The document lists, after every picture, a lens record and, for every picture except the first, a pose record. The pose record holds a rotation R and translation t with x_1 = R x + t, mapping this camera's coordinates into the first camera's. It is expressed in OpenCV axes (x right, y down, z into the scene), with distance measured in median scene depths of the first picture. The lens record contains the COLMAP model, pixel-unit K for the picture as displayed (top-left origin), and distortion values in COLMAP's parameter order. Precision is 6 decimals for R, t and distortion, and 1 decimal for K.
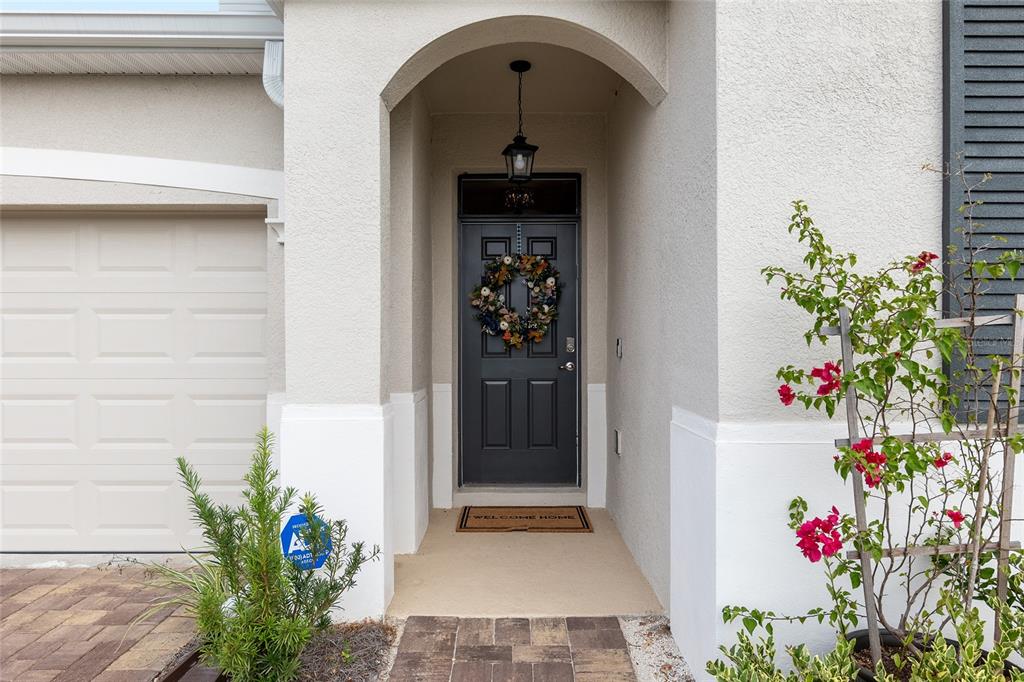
lens RADIAL K [[615.7, 0, 518.4], [0, 615.7, 344.4], [0, 0, 1]] dist [0.003777, -0.000531]
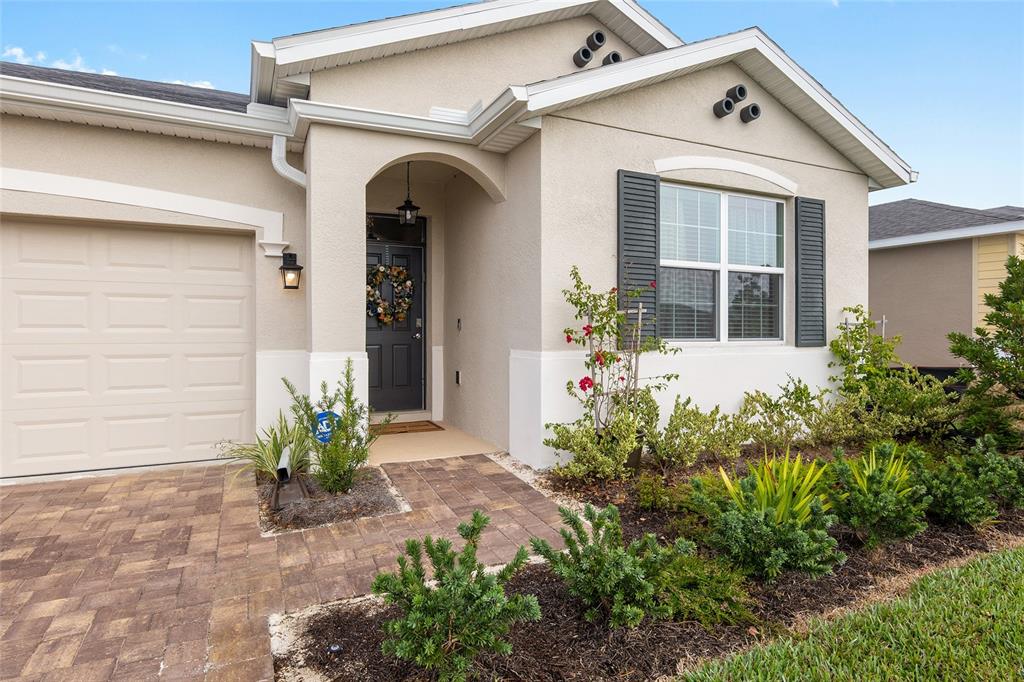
lens RADIAL K [[553.1, 0, 506.5], [0, 553.1, 331.0], [0, 0, 1]] dist [-0.001879, 0.001704]
pose [[0.904851, 0.001067, 0.425726, -0.650472], [-0.002561, 0.999992, 0.002937, 0.034761], [-0.425720, -0.003748, 0.904847, -0.817565]]
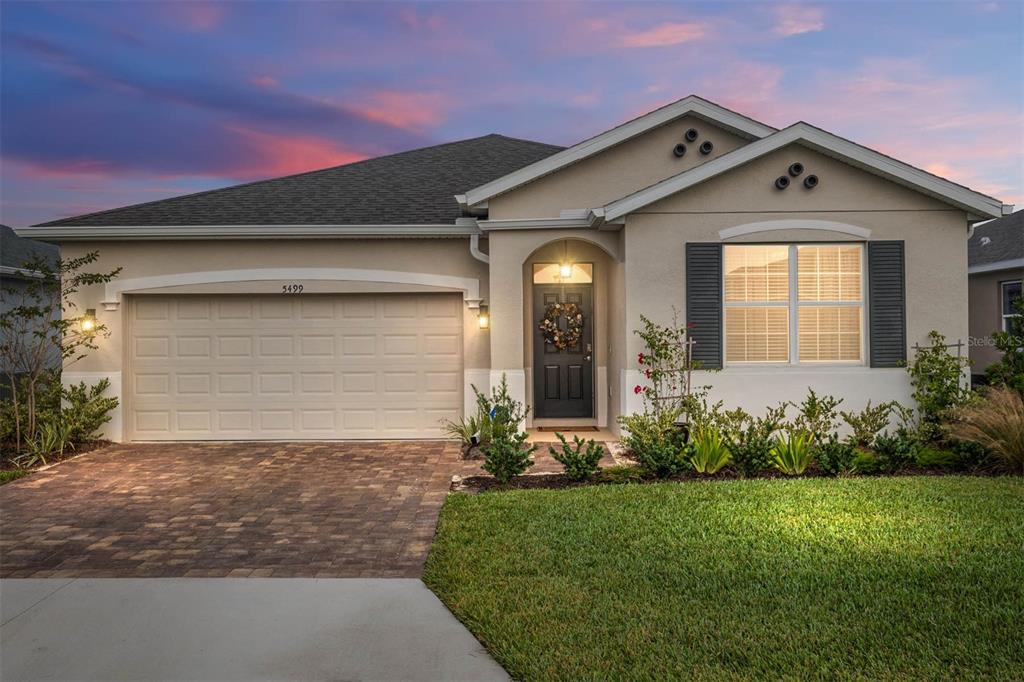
lens RADIAL K [[988.9, 0, 512.3], [0, 988.9, 342.8], [0, 0, 1]] dist [-0.003783, 0.000000]
pose [[0.999951, -0.008779, -0.004634, -0.299114], [0.008796, 0.999955, 0.003583, -0.057133], [0.004602, -0.003624, 0.999983, -4.403702]]
